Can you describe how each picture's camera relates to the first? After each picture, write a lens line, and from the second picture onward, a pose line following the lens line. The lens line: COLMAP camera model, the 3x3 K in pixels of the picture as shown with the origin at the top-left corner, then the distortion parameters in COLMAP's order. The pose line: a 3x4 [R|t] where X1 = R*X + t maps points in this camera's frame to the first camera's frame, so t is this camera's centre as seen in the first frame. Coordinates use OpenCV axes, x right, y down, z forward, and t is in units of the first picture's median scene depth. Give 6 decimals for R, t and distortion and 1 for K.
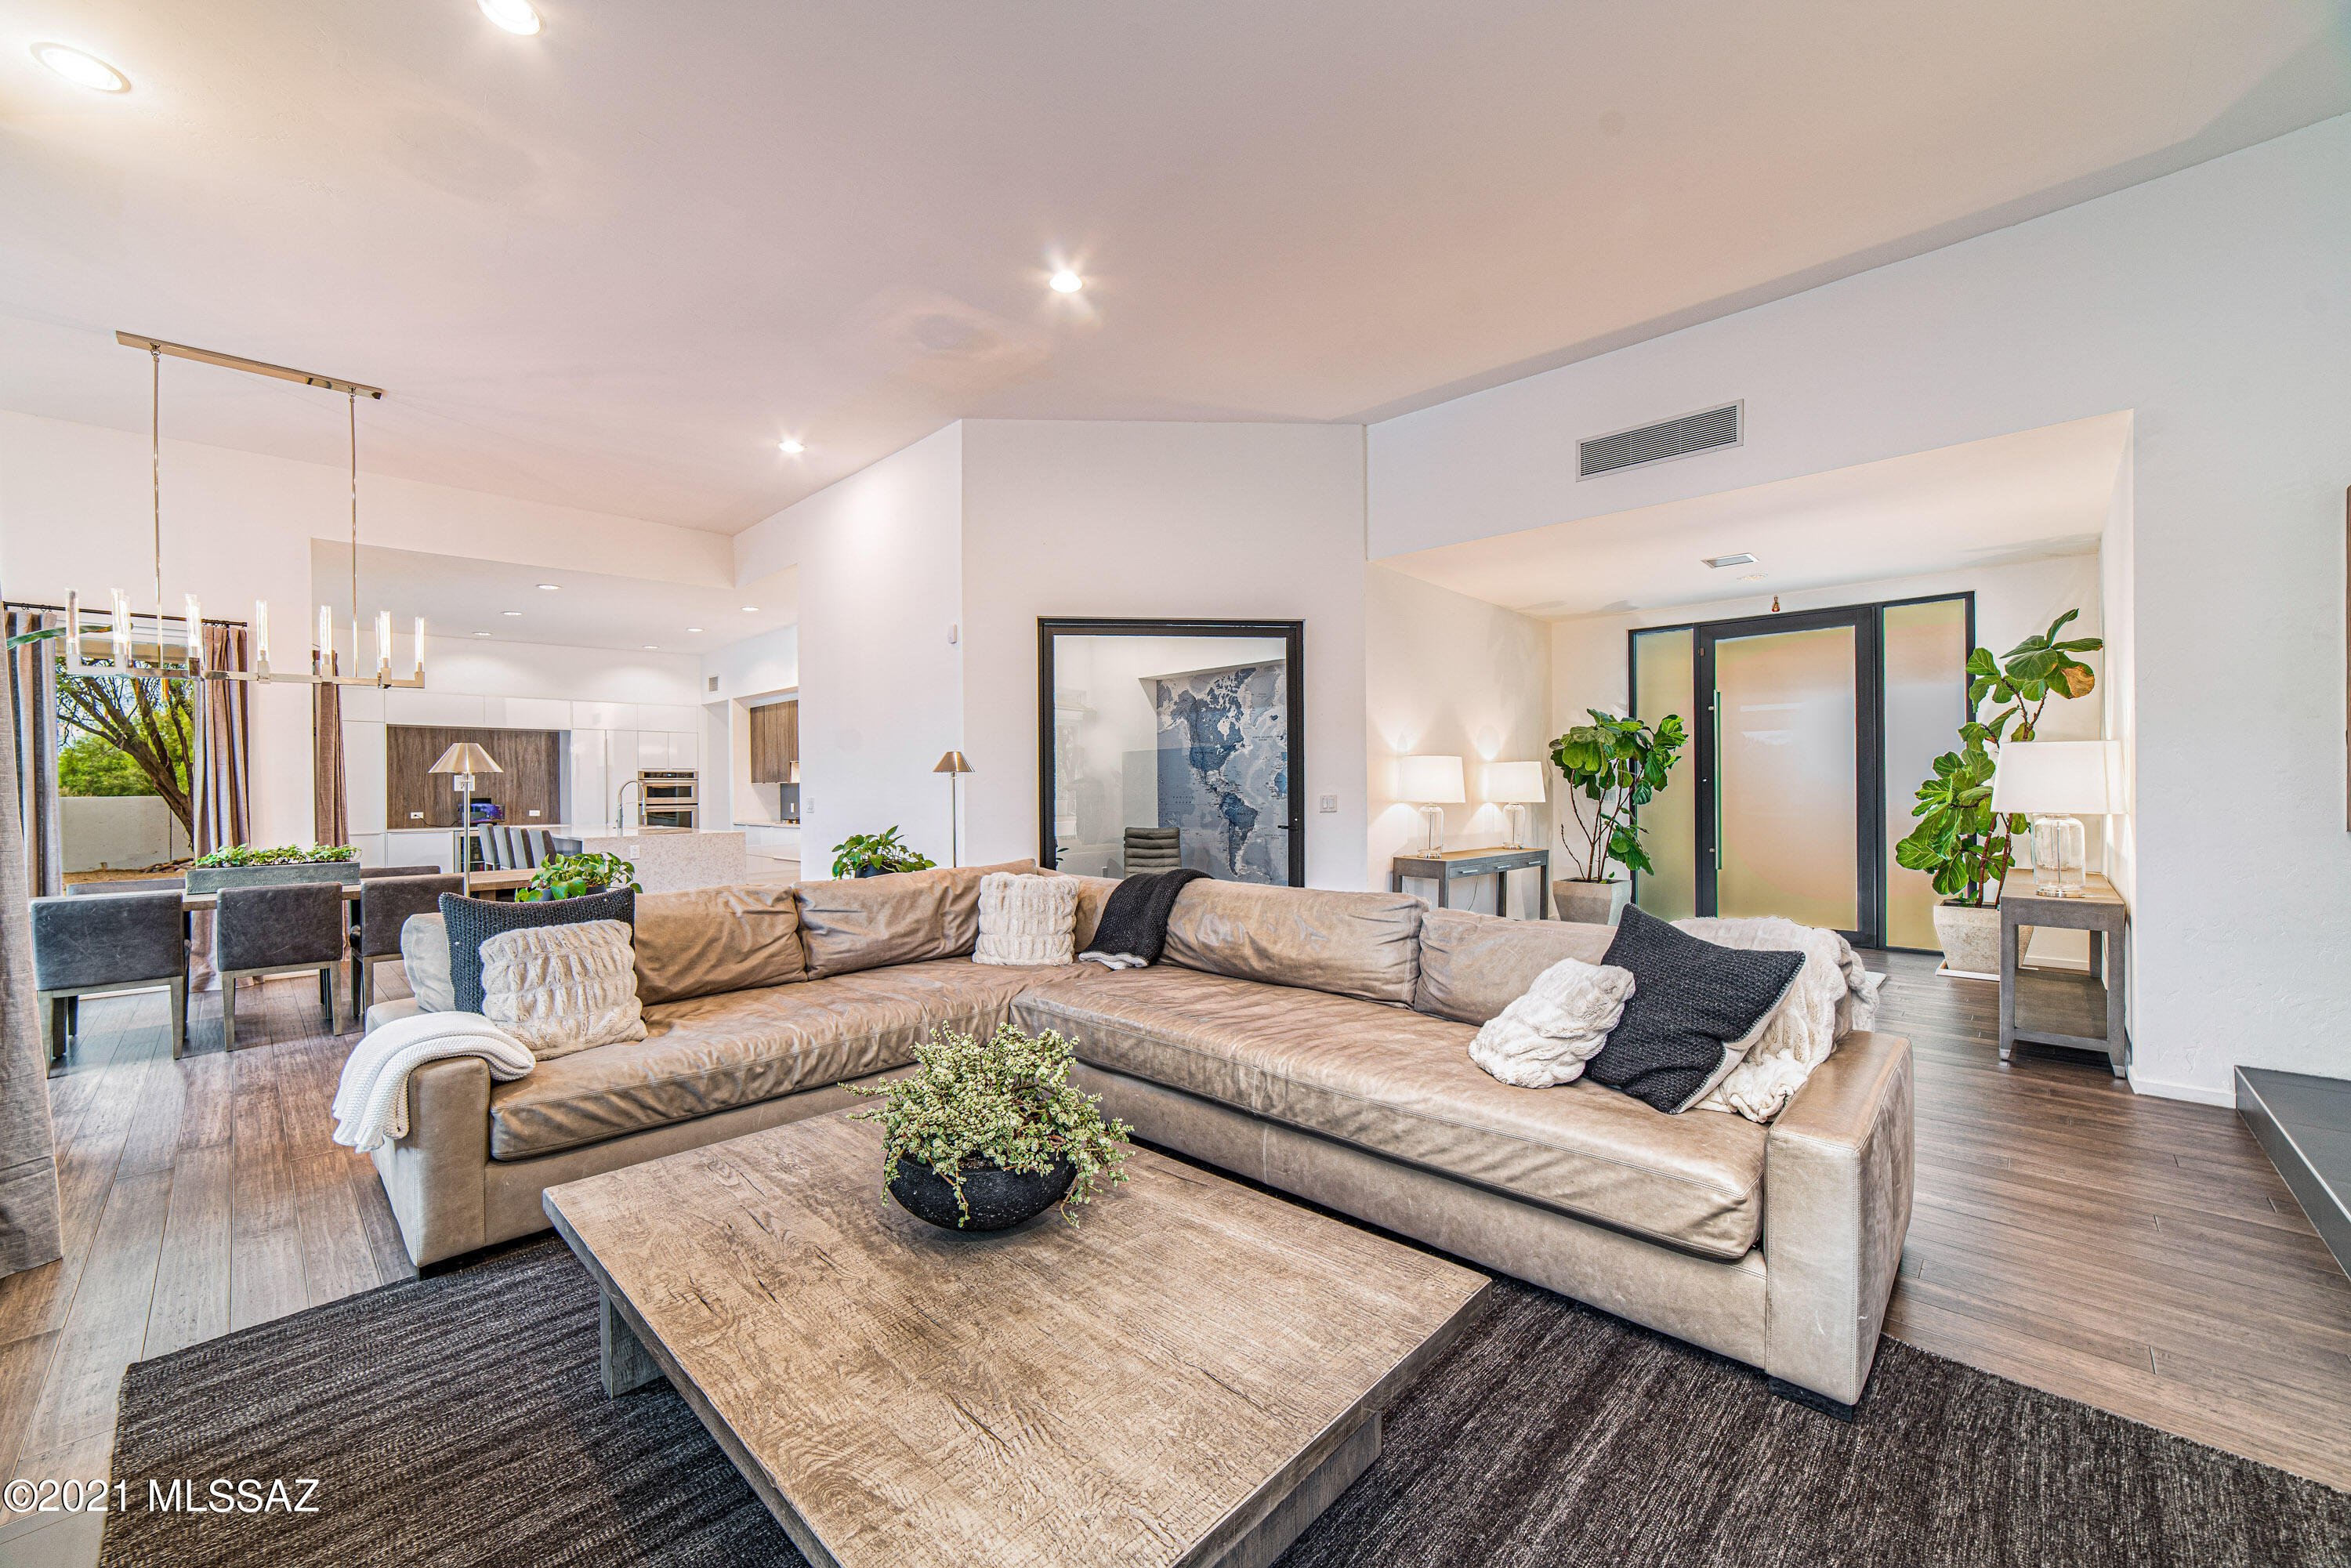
lens RADIAL K [[912.1, 0, 1180.1], [0, 912.1, 795.4], [0, 0, 1]] dist [-0.008492, 0.000189]
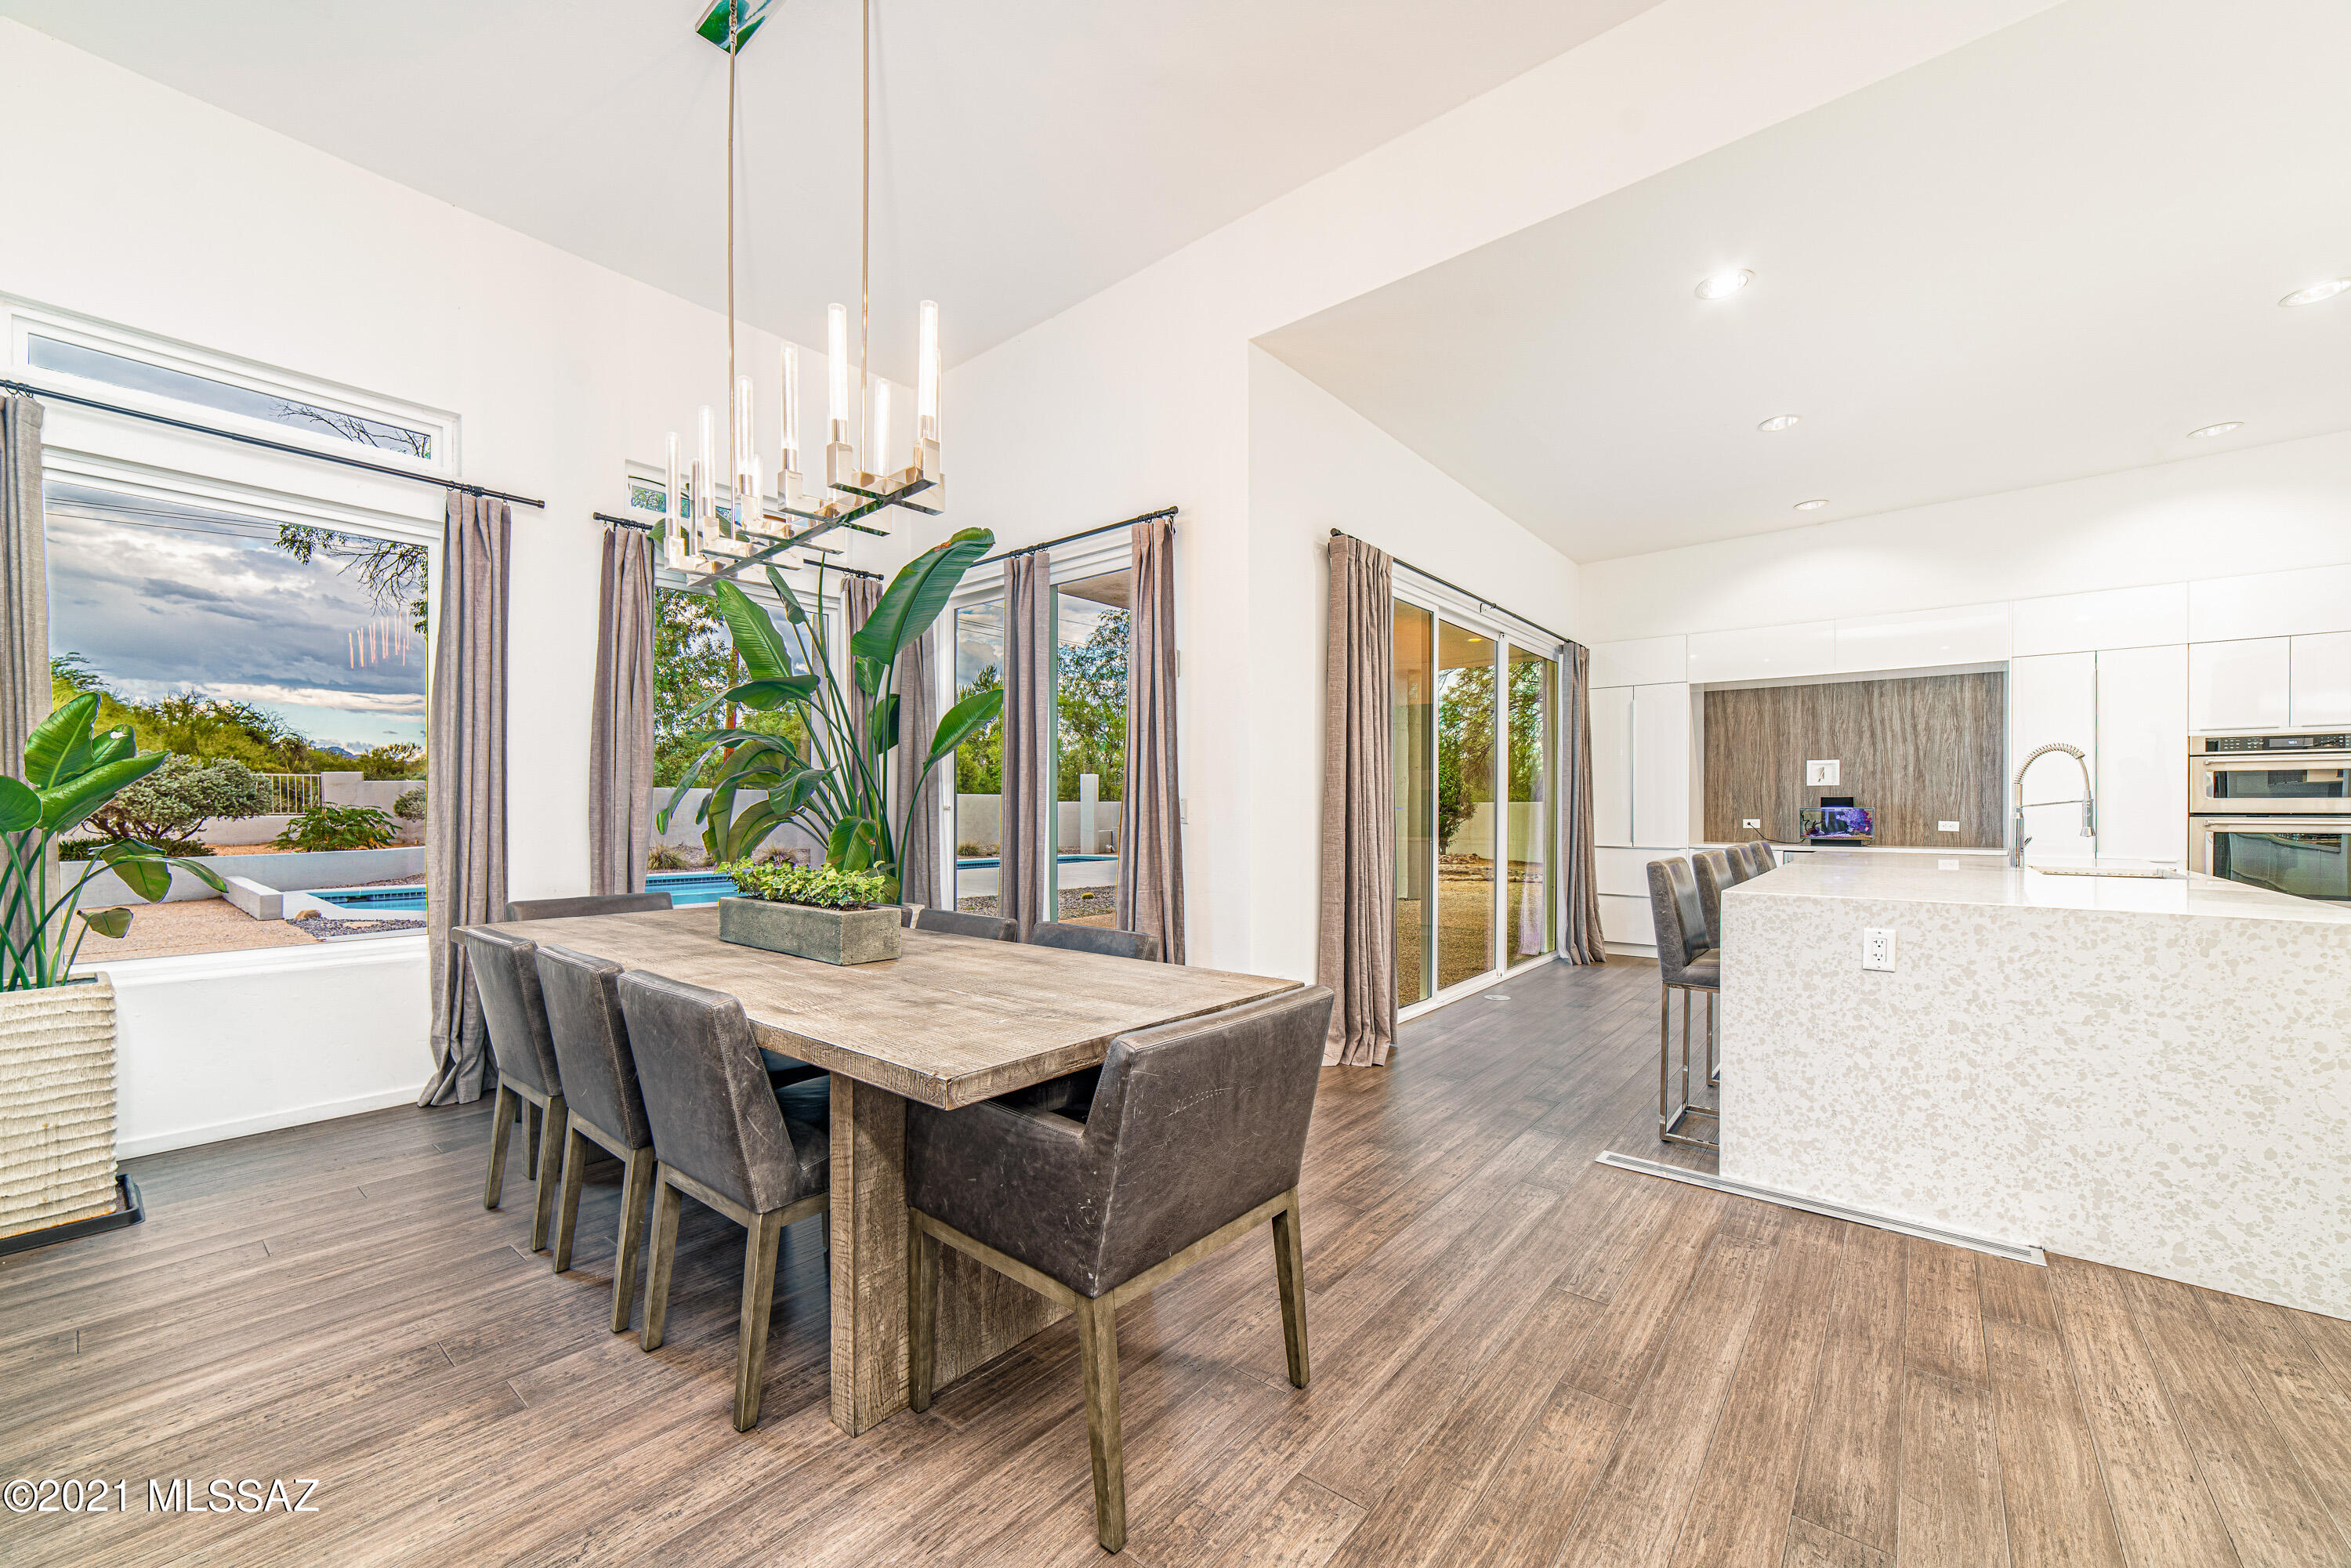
lens RADIAL K [[936.0, 0, 1164.4], [0, 936.0, 799.5], [0, 0, 1]] dist [-0.020821, 0.007452]
pose [[0.066562, 0.001682, -0.997781, -0.306729], [-0.008492, 0.999963, 0.001119, 0.011156], [0.997746, 0.008399, 0.066574, 0.795455]]
